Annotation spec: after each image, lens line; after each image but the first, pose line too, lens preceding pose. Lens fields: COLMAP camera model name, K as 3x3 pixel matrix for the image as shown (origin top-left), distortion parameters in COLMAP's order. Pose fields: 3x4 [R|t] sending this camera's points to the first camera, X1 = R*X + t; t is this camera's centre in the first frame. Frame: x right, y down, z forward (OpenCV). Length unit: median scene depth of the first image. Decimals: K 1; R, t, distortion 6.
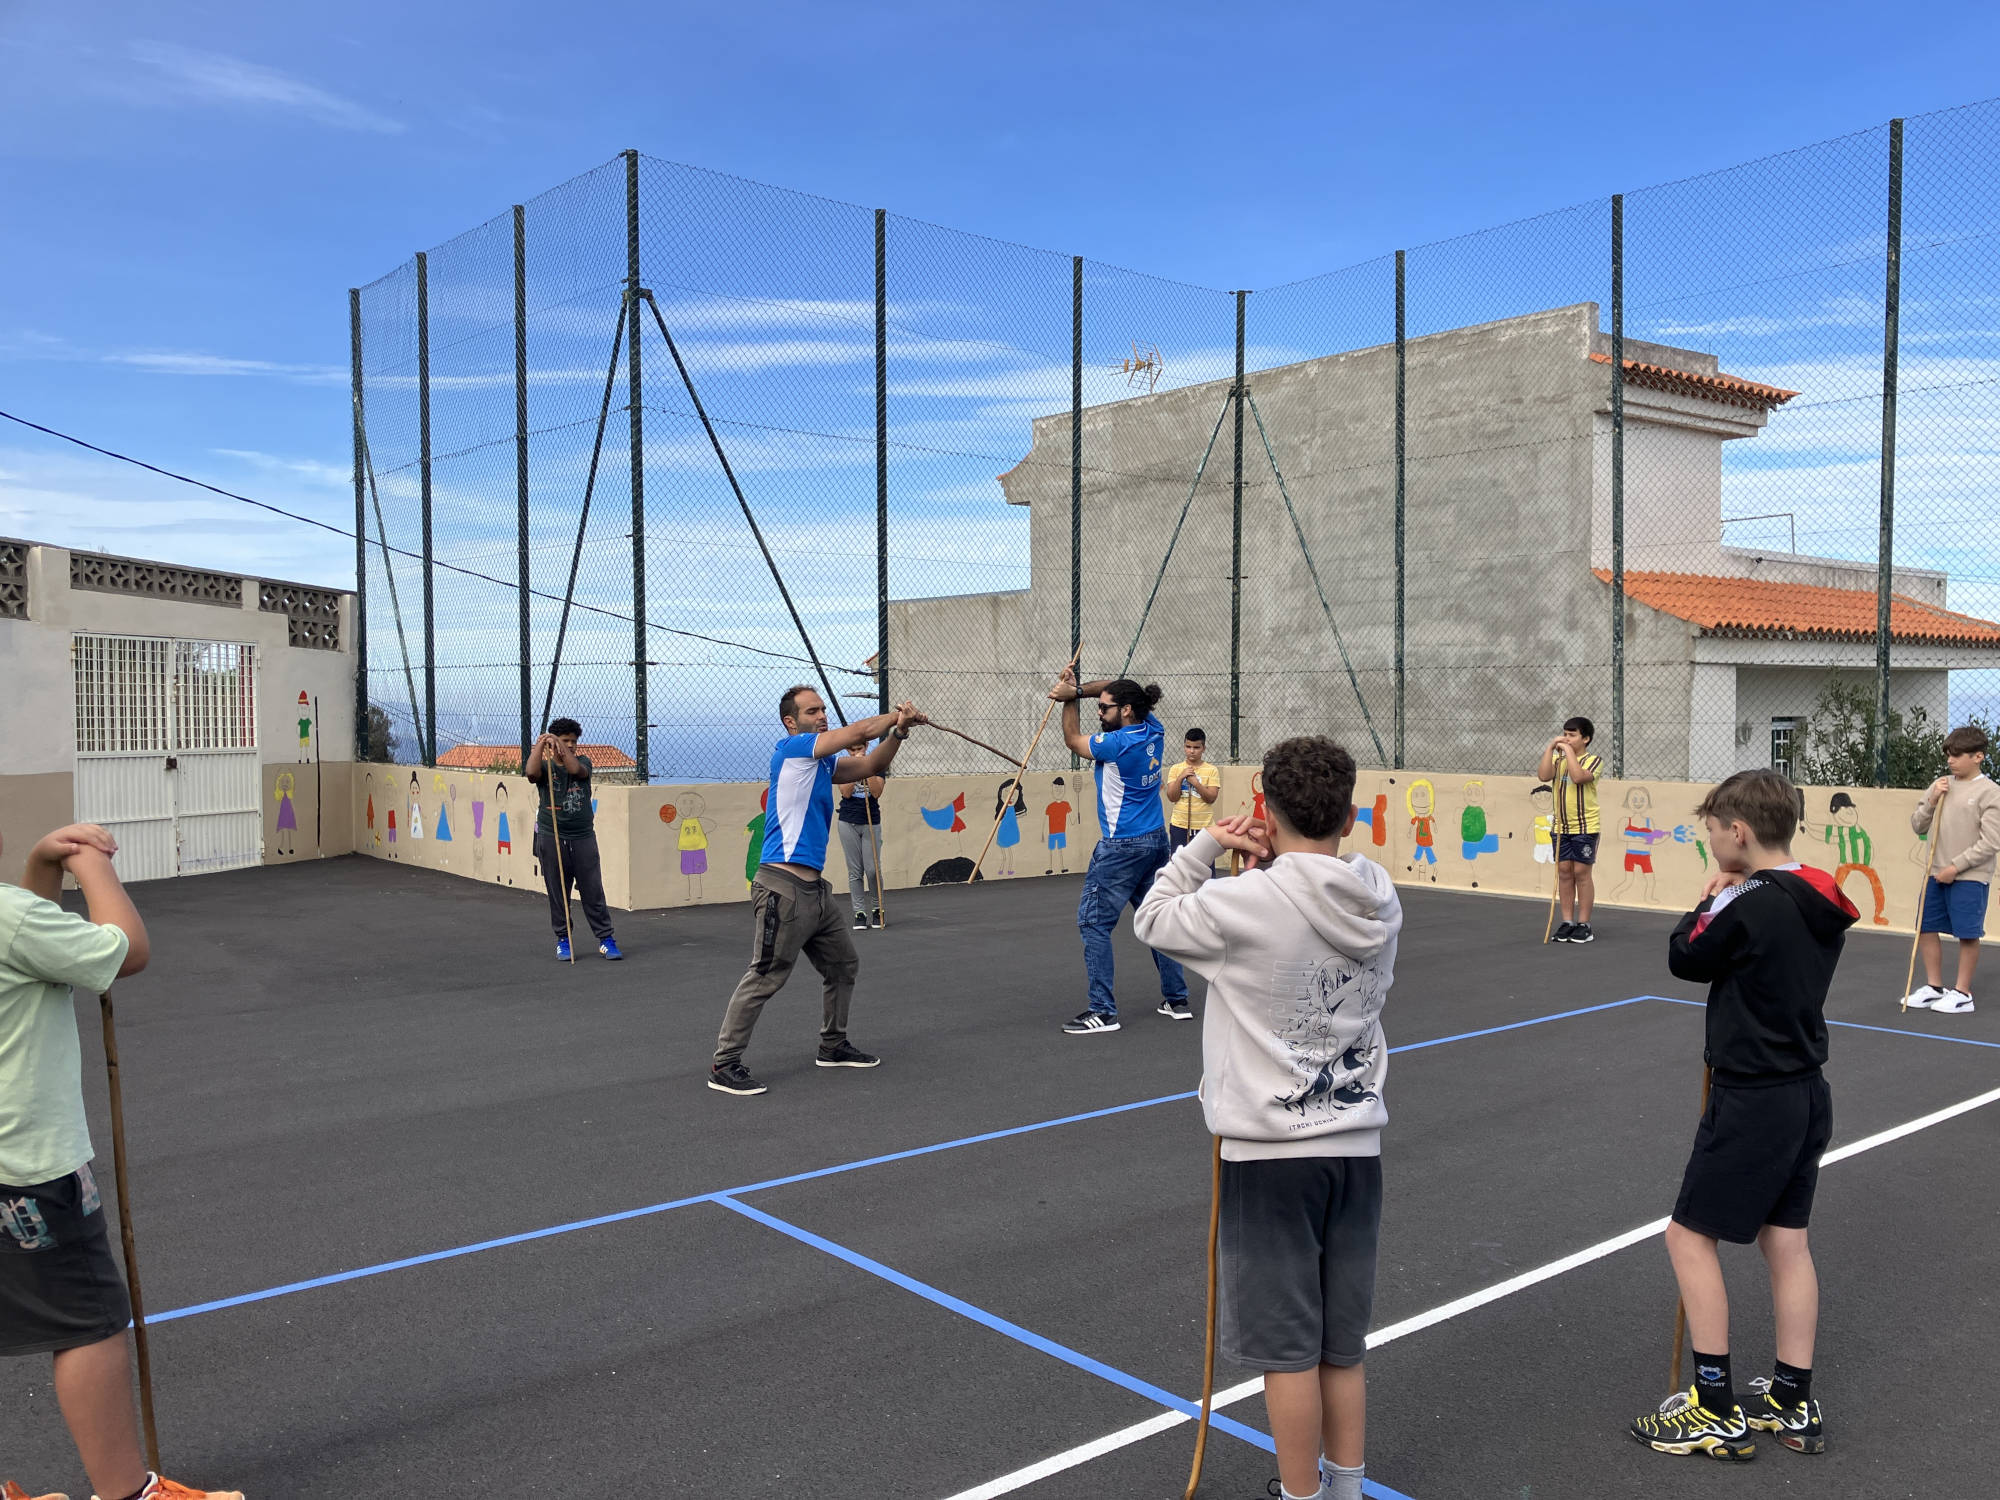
lens RADIAL K [[1564.2, 0, 1006.1], [0, 1564.2, 764.7], [0, 0, 1]] dist [0.071238, -0.039329]
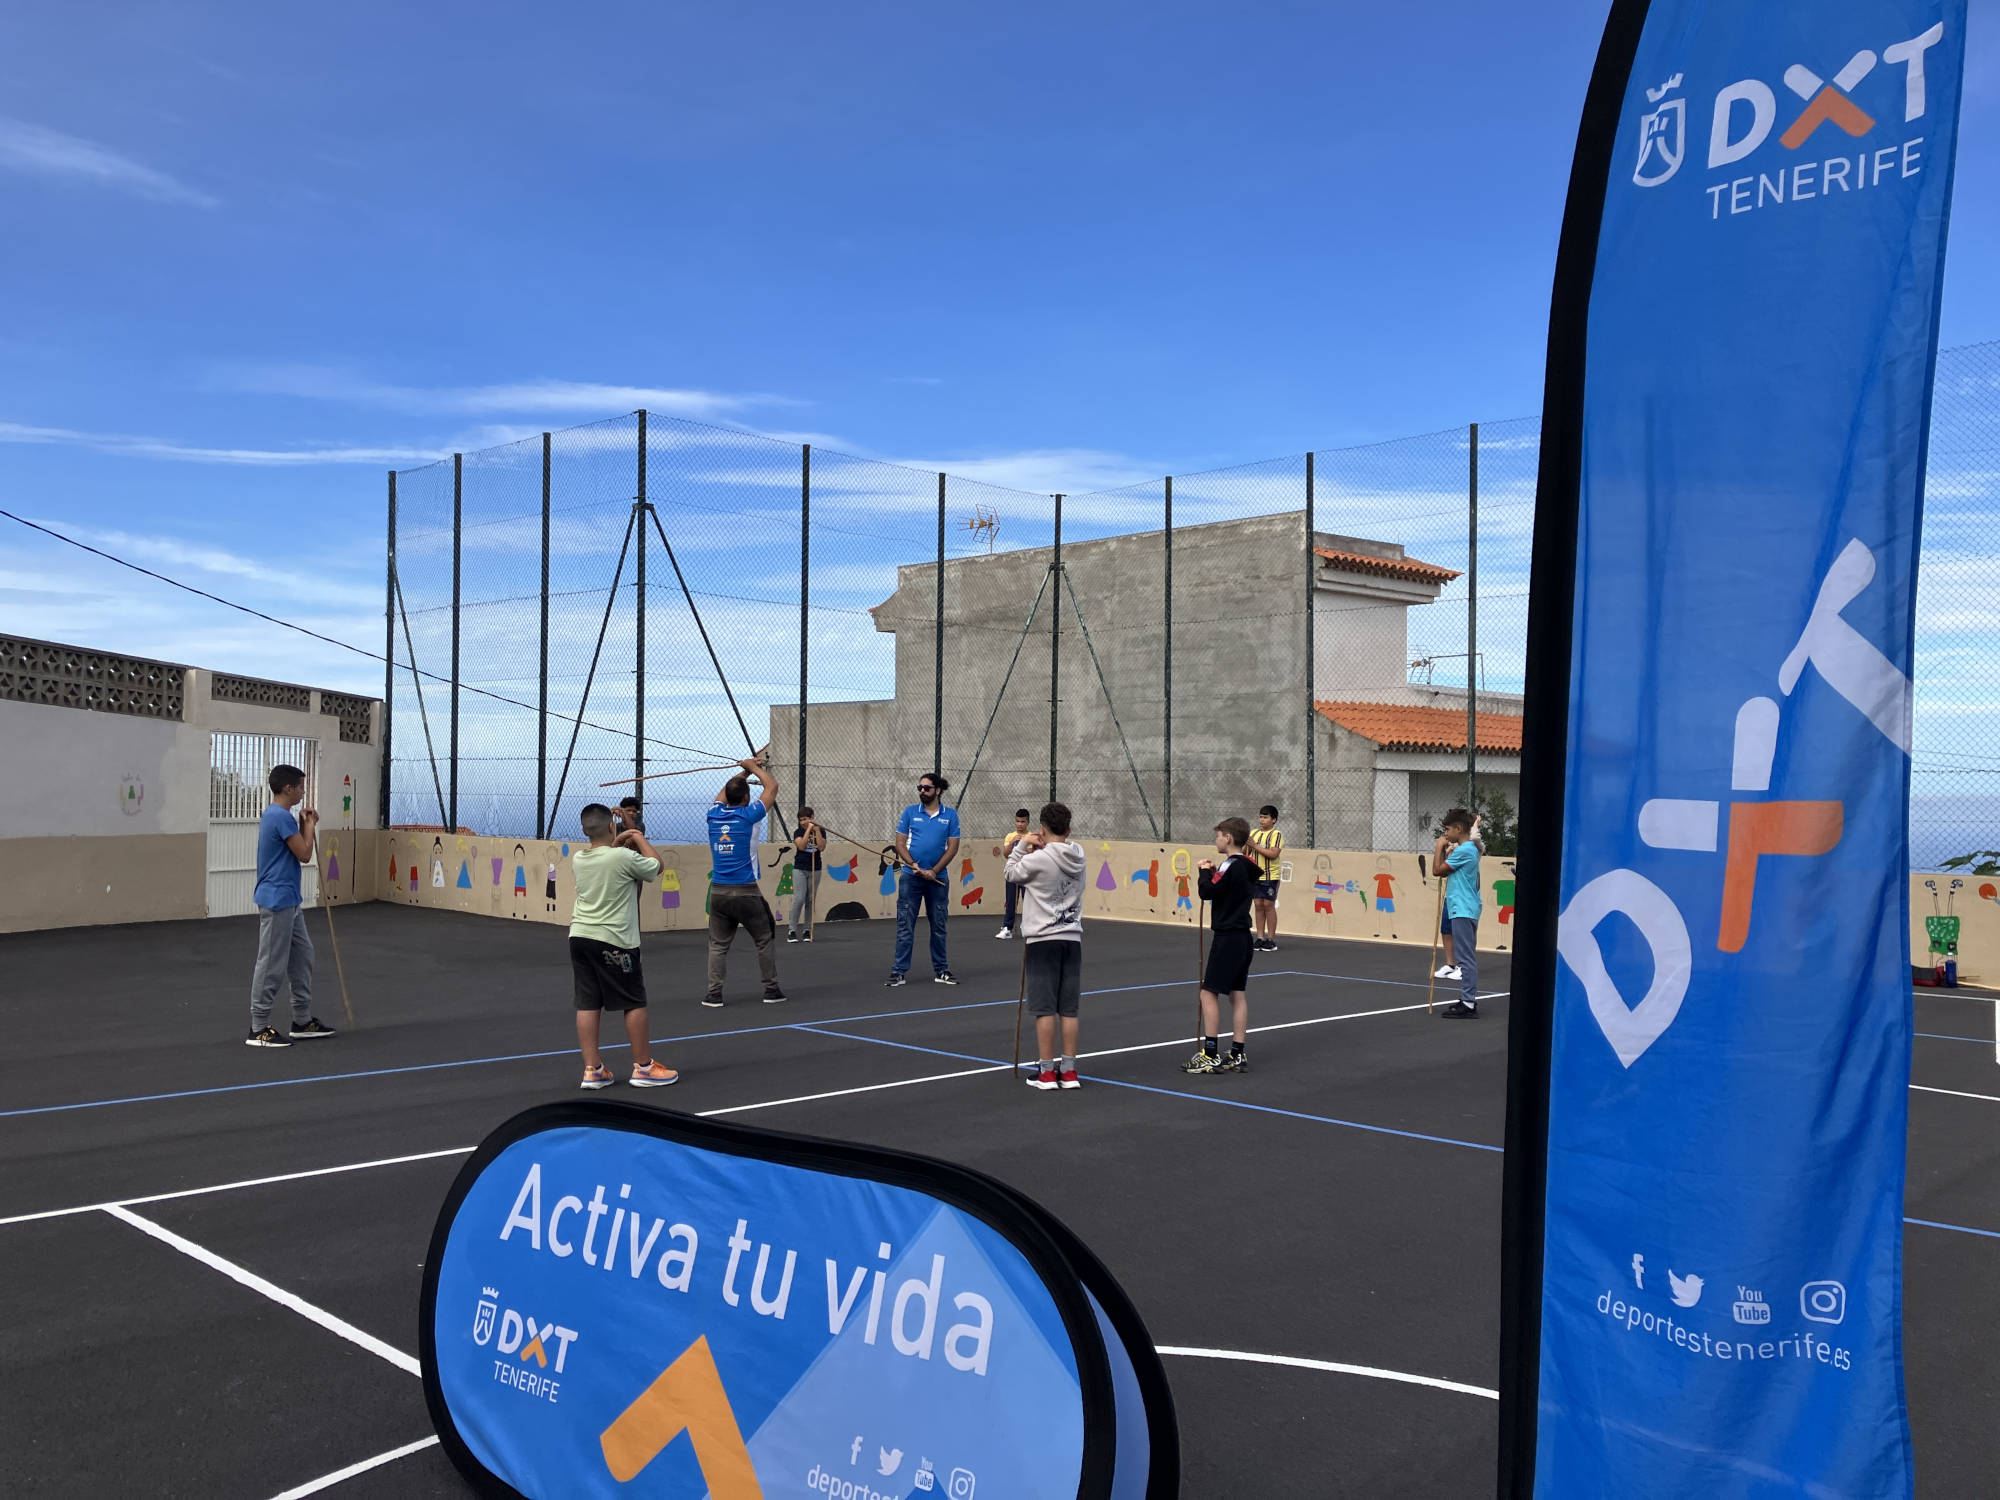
lens RADIAL K [[1564.2, 0, 983.6], [0, 1564.2, 768.5], [0, 0, 1]] dist [0.071238, -0.039329]
pose [[0.995544, 0.014887, 0.093112, -0.042477], [-0.009849, 0.998474, -0.054340, 0.014560], [-0.093779, 0.053181, 0.994172, -0.363145]]
